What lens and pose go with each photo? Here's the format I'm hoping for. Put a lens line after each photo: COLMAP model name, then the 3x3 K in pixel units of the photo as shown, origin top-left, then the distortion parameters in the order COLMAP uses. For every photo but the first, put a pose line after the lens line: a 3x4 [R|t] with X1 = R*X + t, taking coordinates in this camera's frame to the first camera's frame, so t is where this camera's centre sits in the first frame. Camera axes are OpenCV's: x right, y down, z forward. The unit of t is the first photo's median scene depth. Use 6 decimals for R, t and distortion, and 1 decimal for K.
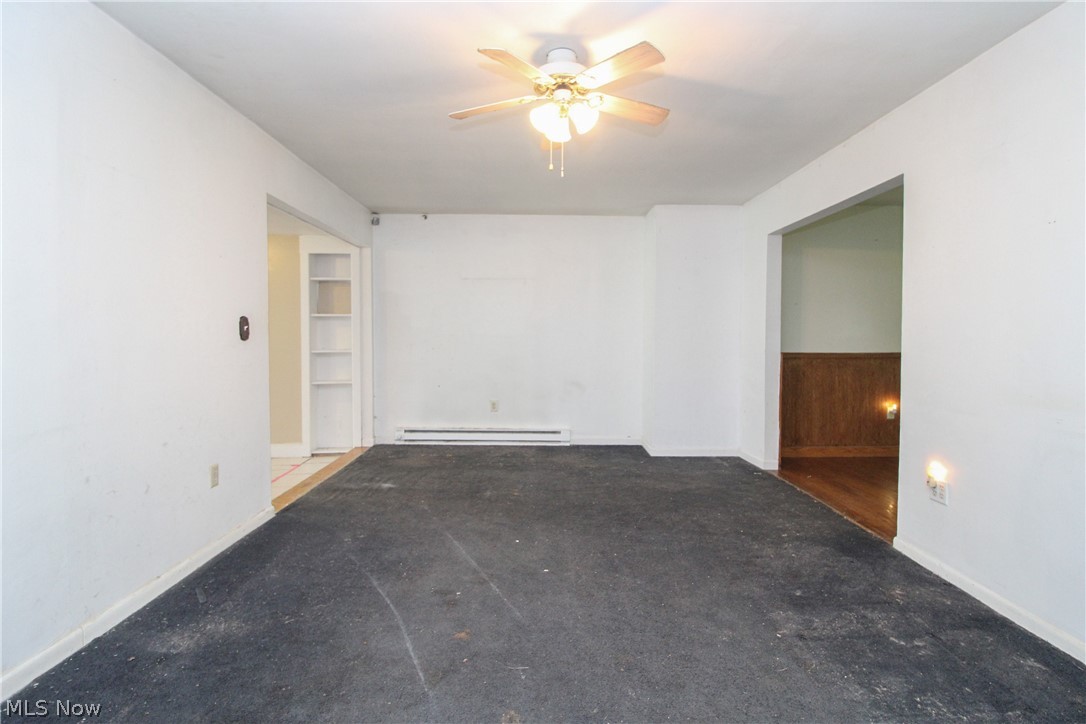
lens RADIAL K [[510.7, 0, 540.6], [0, 510.7, 356.7], [0, 0, 1]] dist [-0.000076, -0.001848]
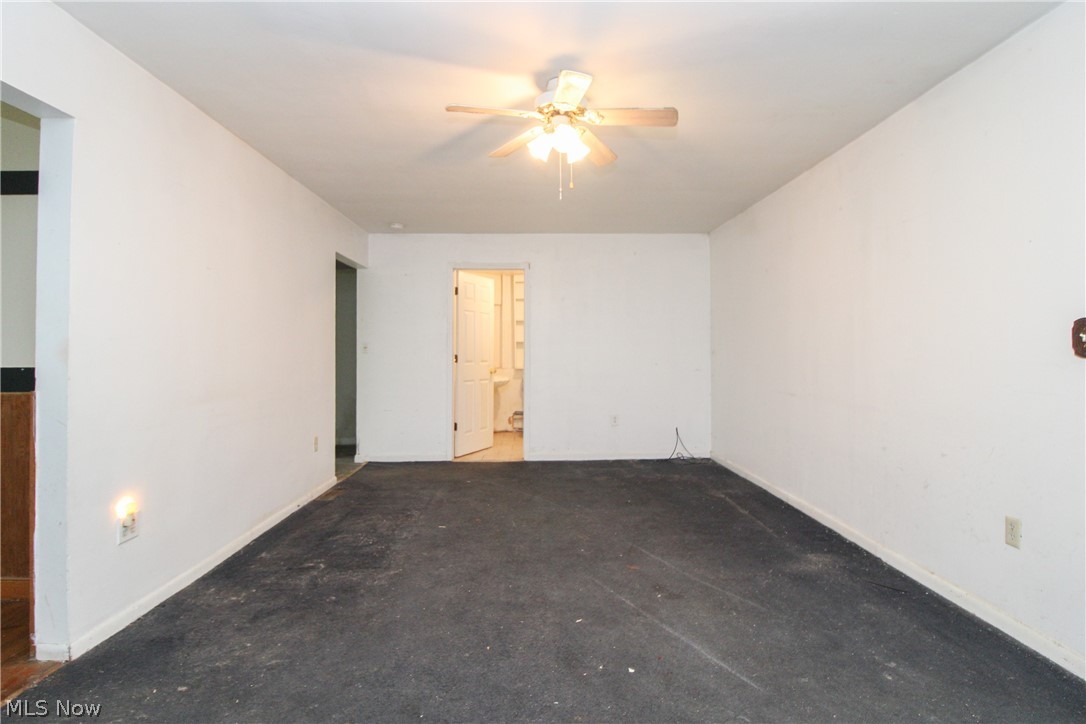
lens RADIAL K [[510.7, 0, 543.8], [0, 510.7, 356.8], [0, 0, 1]] dist [-0.000076, -0.001848]
pose [[-0.999881, -0.001508, -0.015322, 0.091931], [-0.002299, 0.998659, 0.051726, -0.079898], [0.015223, 0.051755, -0.998544, 2.008986]]
